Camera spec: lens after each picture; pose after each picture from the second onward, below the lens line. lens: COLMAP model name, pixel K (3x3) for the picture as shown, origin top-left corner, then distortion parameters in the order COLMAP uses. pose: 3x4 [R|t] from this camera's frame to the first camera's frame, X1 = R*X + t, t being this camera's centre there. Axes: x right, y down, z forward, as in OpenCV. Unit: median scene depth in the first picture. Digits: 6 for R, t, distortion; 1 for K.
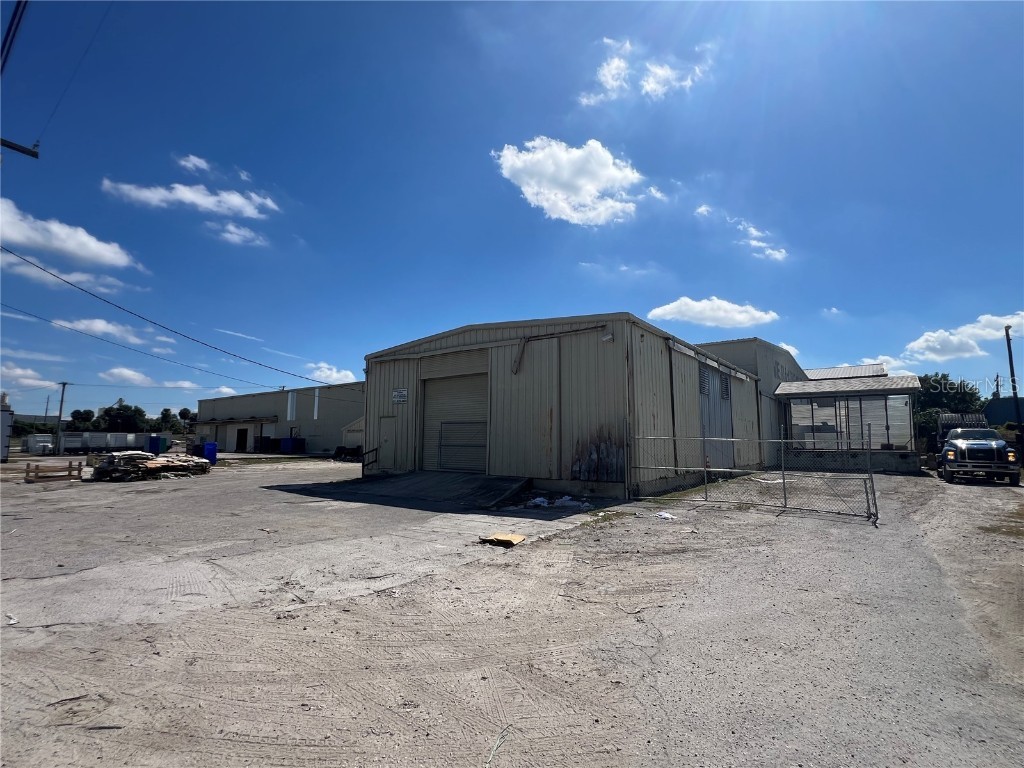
lens RADIAL K [[489.0, 0, 513.0], [0, 489.0, 383.8], [0, 0, 1]] dist [-0.000951, 0.000137]
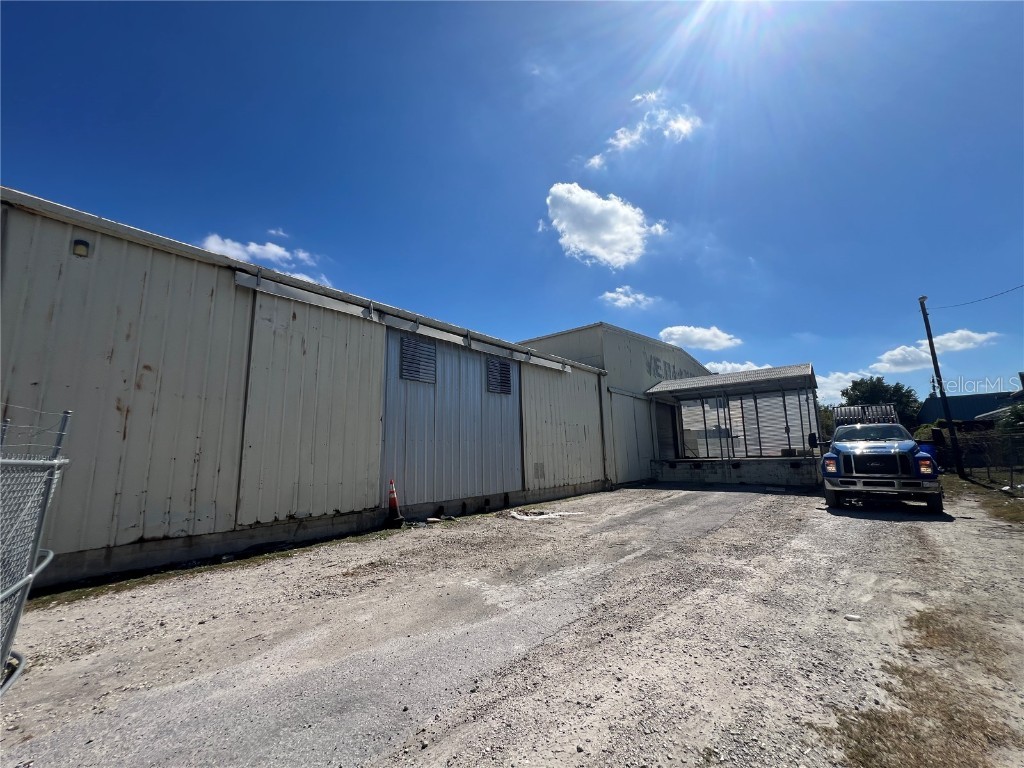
lens RADIAL K [[407.7, 0, 511.2], [0, 407.7, 385.0], [0, 0, 1]] dist [0.001035, -0.000417]
pose [[0.998938, -0.035746, -0.029087, 0.393413], [0.034169, 0.998009, -0.053015, 0.043091], [0.030925, 0.051965, 0.998170, 0.354770]]
